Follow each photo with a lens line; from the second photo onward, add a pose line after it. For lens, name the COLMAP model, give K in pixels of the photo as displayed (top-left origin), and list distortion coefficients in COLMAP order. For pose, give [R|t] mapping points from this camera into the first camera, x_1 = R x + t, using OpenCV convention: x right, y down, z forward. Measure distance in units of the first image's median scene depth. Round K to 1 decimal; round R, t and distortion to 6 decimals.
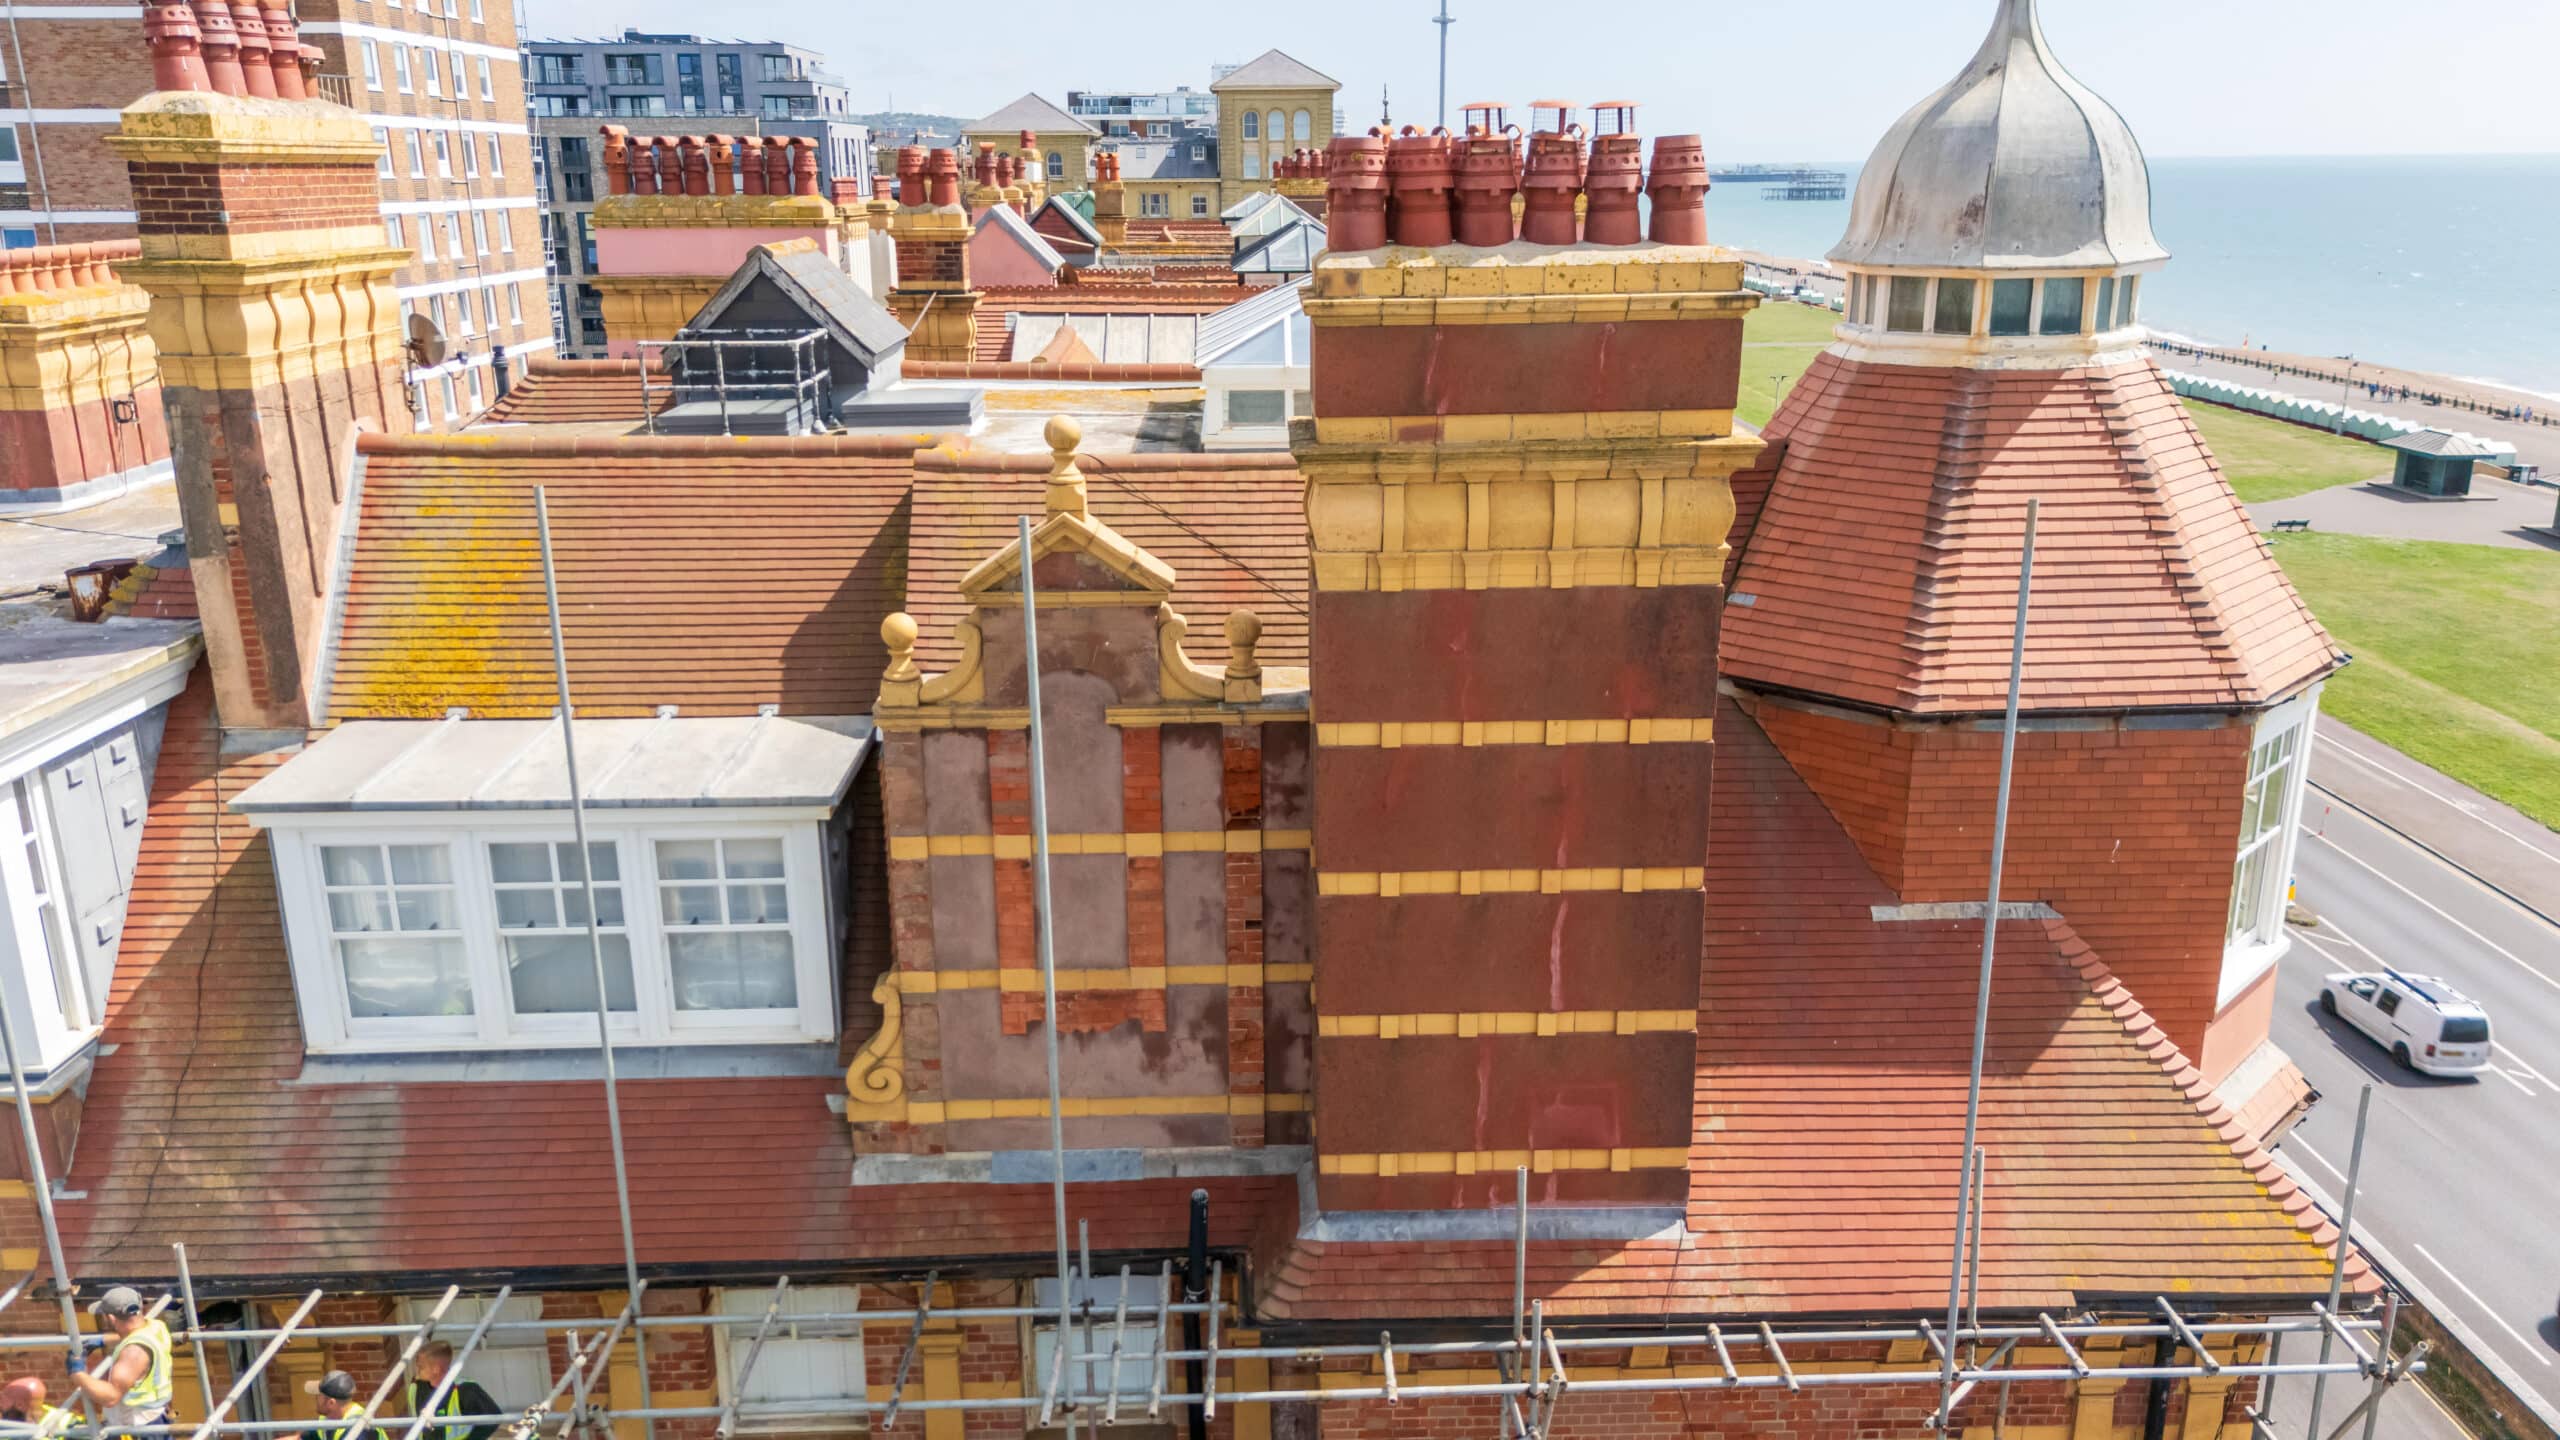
lens RADIAL K [[1889.9, 0, 1273.1], [0, 1889.9, 726.7], [0, 0, 1]] dist [0.070611, -0.070224]
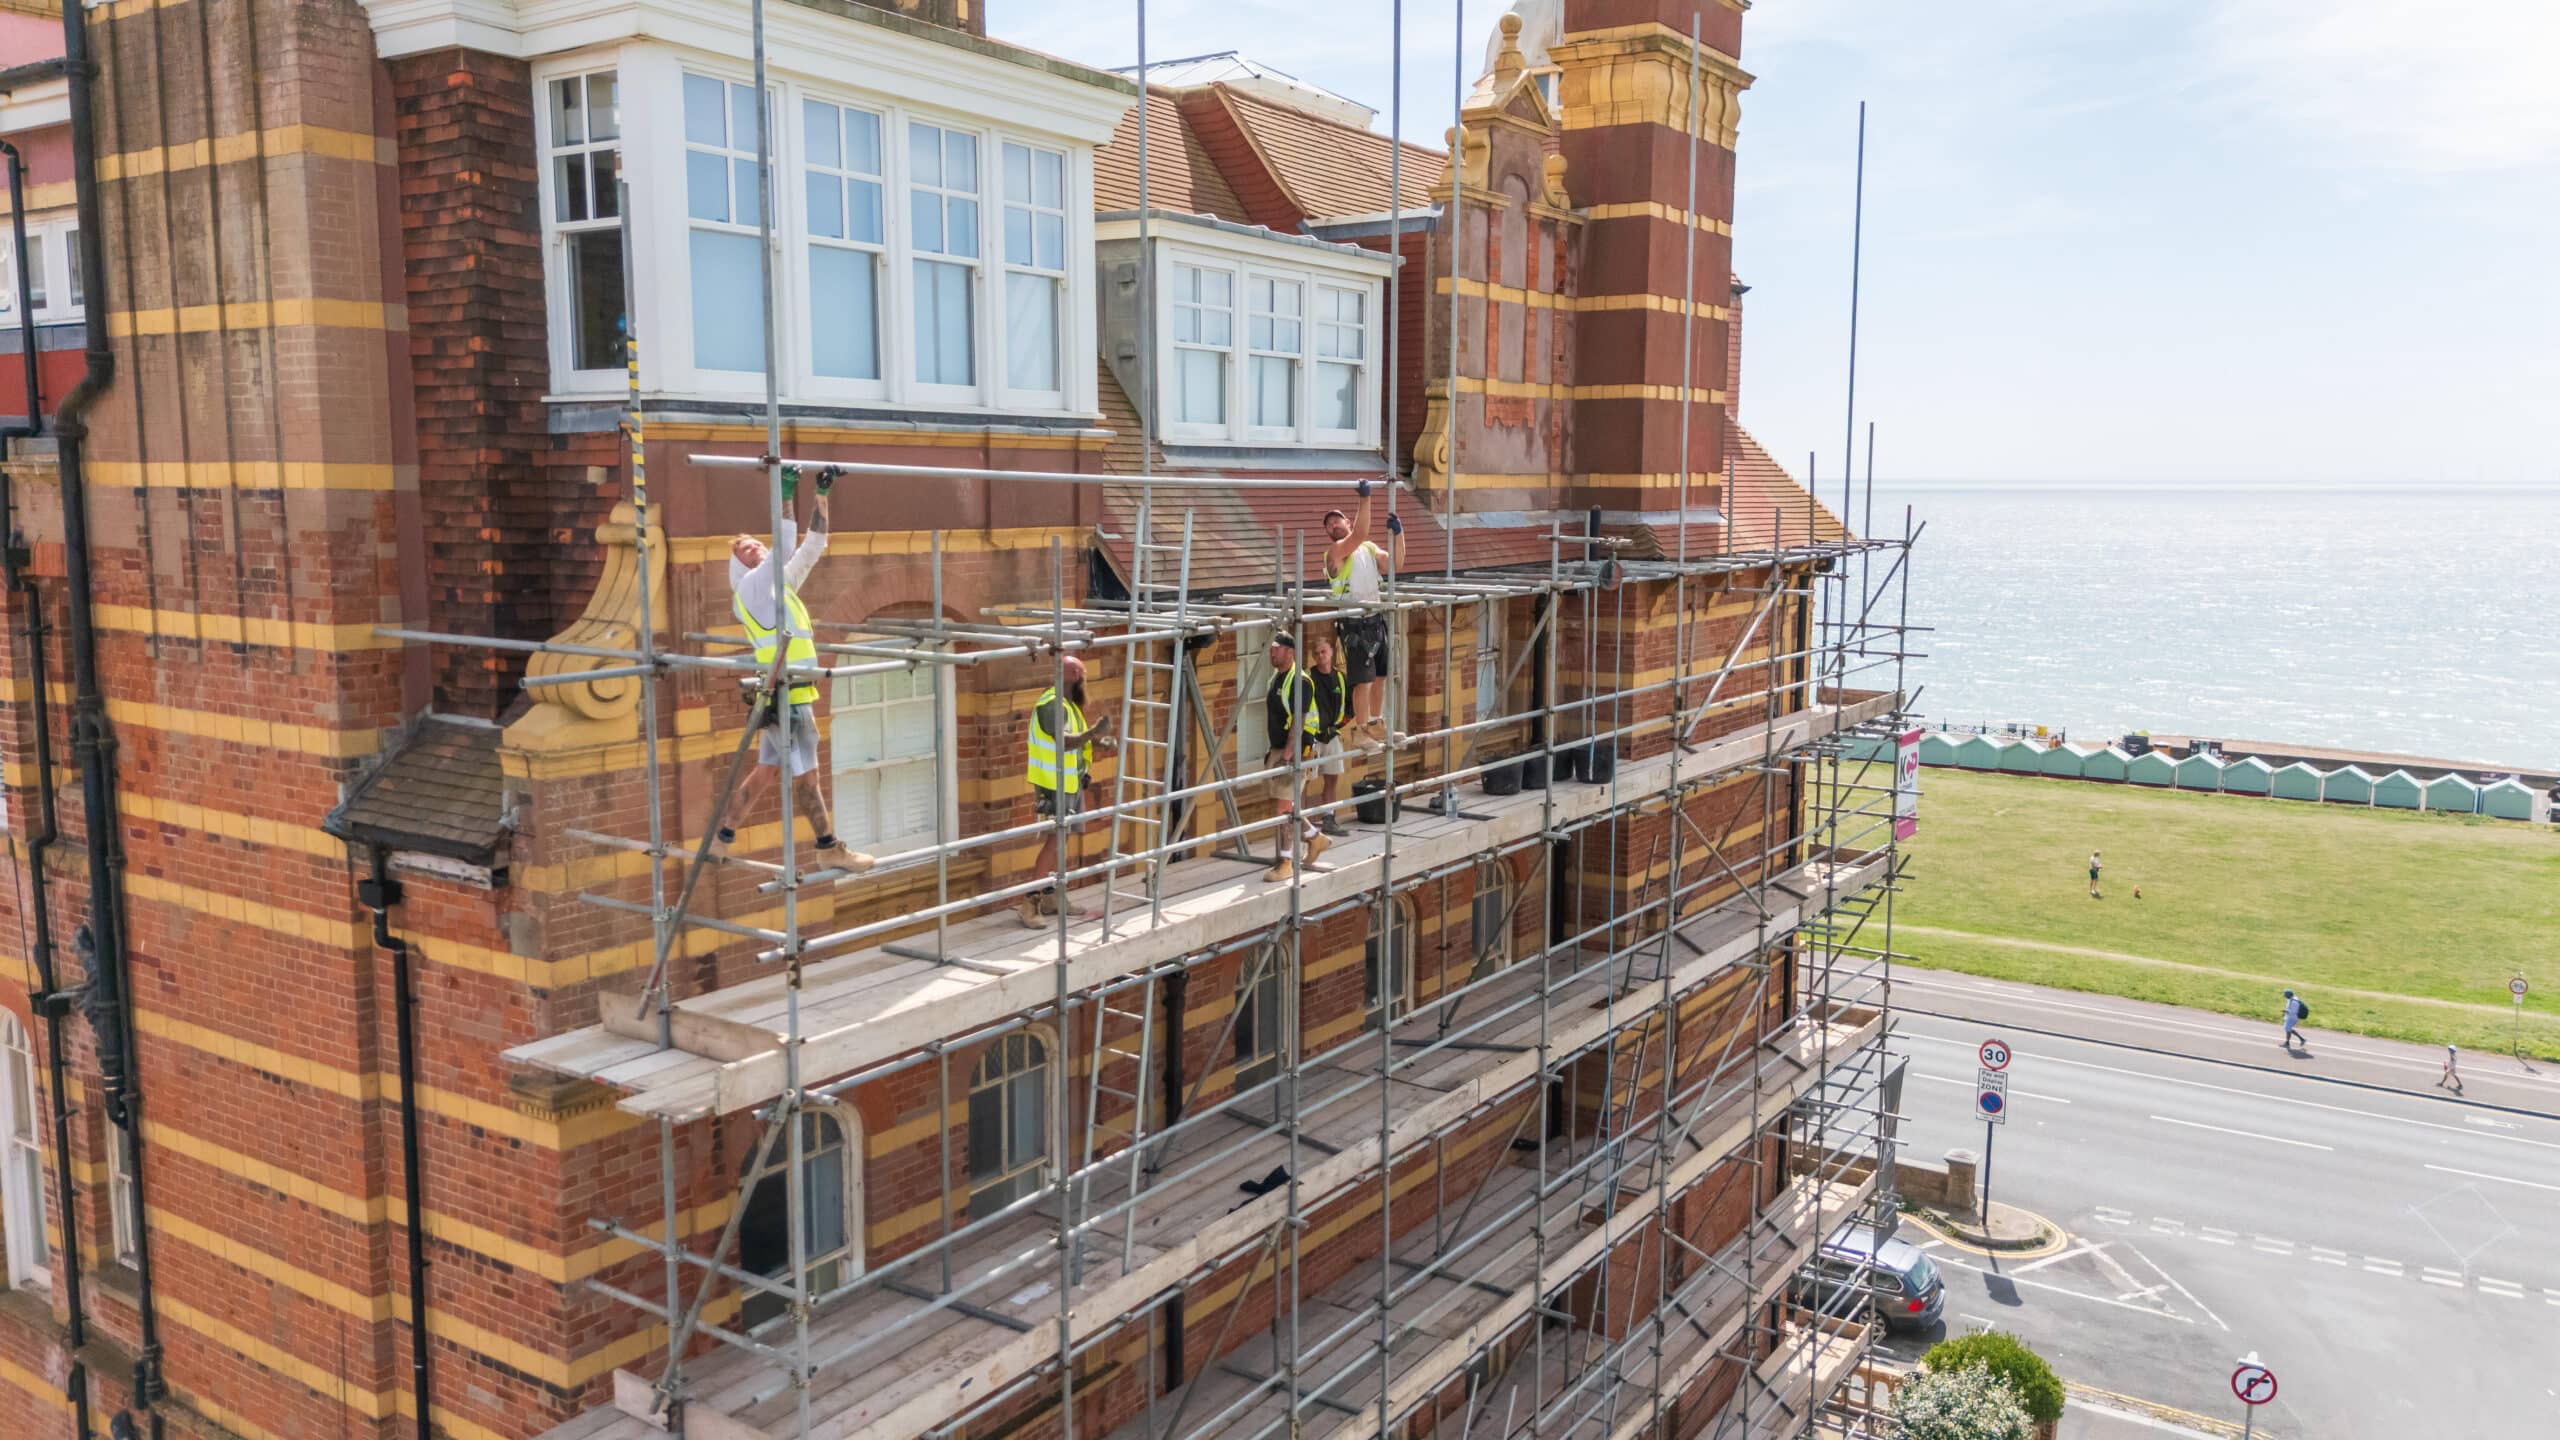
lens RADIAL K [[1889.9, 0, 1280.6], [0, 1889.9, 723.0], [0, 0, 1]] dist [0.070611, -0.070224]
pose [[0.579766, -0.096874, 0.809004, -1.489028], [0.222908, 0.973885, -0.043128, 0.423213], [-0.783698, 0.205338, 0.586219, 0.285704]]
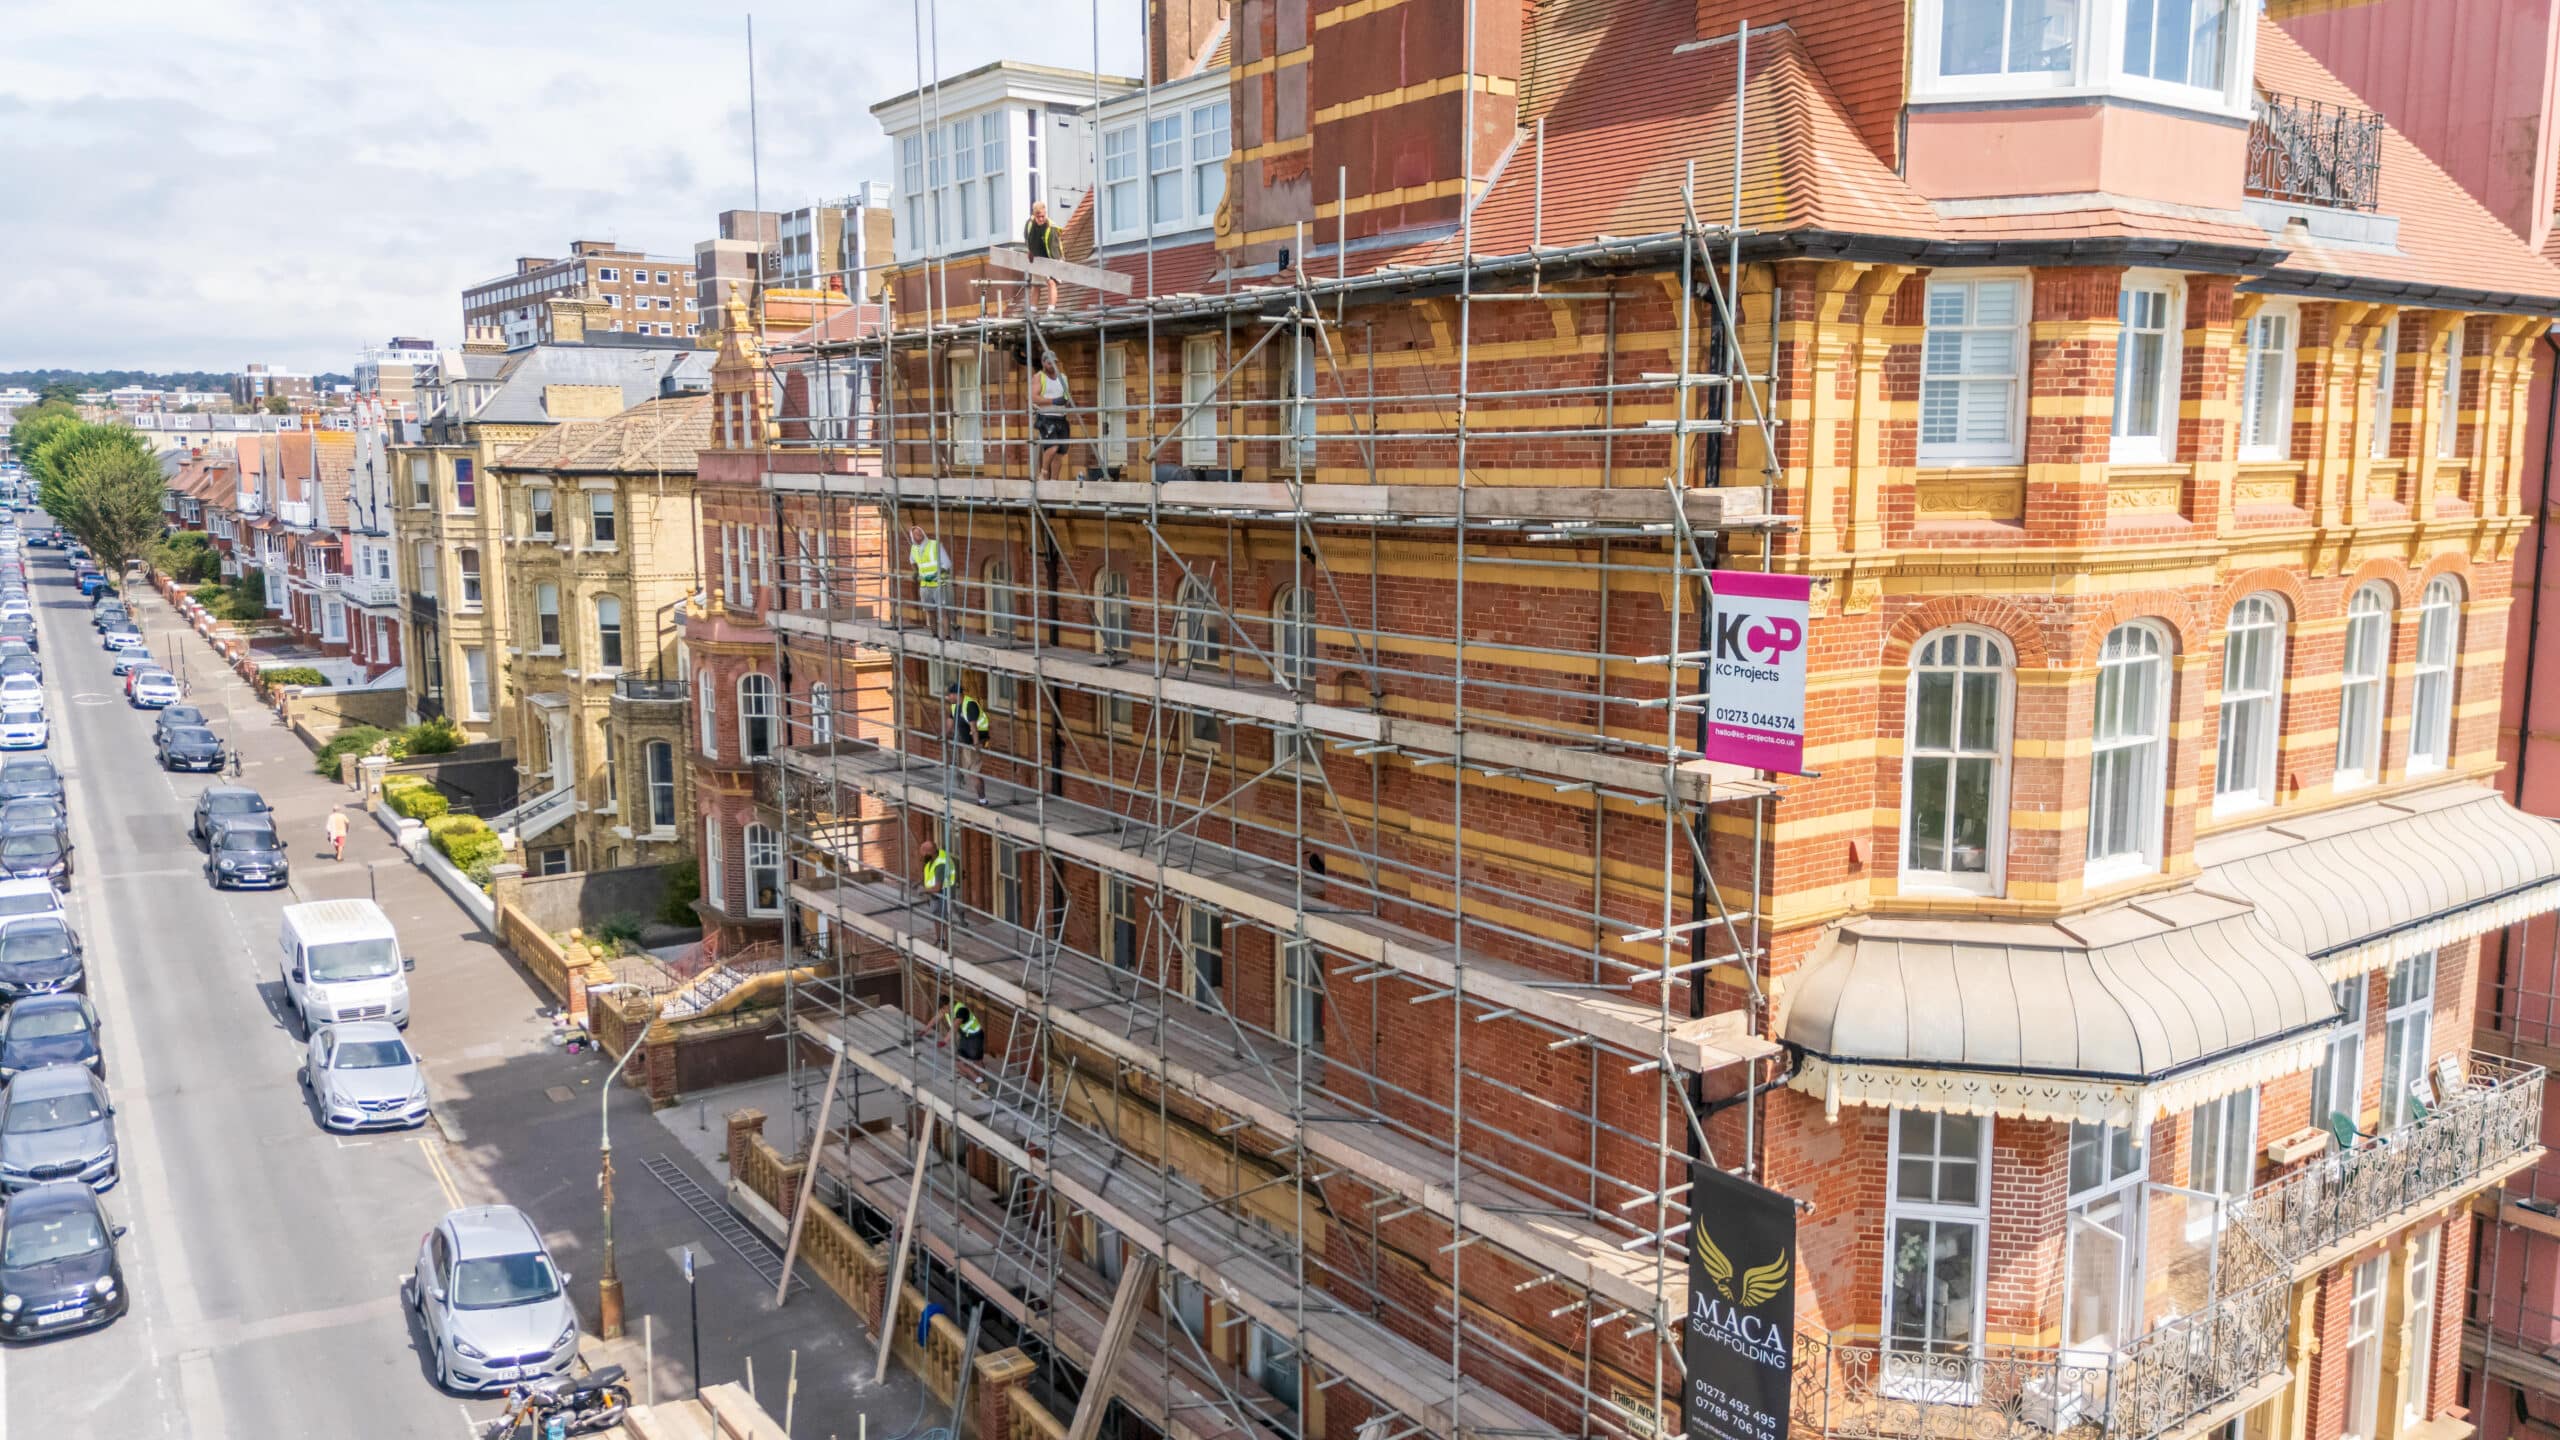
lens RADIAL K [[1889.9, 0, 1277.5], [0, 1889.9, 727.0], [0, 0, 1]] dist [0.070611, -0.070224]
pose [[0.561939, 0.123511, -0.817906, 1.362610], [-0.236435, 0.971520, -0.015733, 0.671732], [0.792669, 0.202223, 0.575137, 0.099566]]
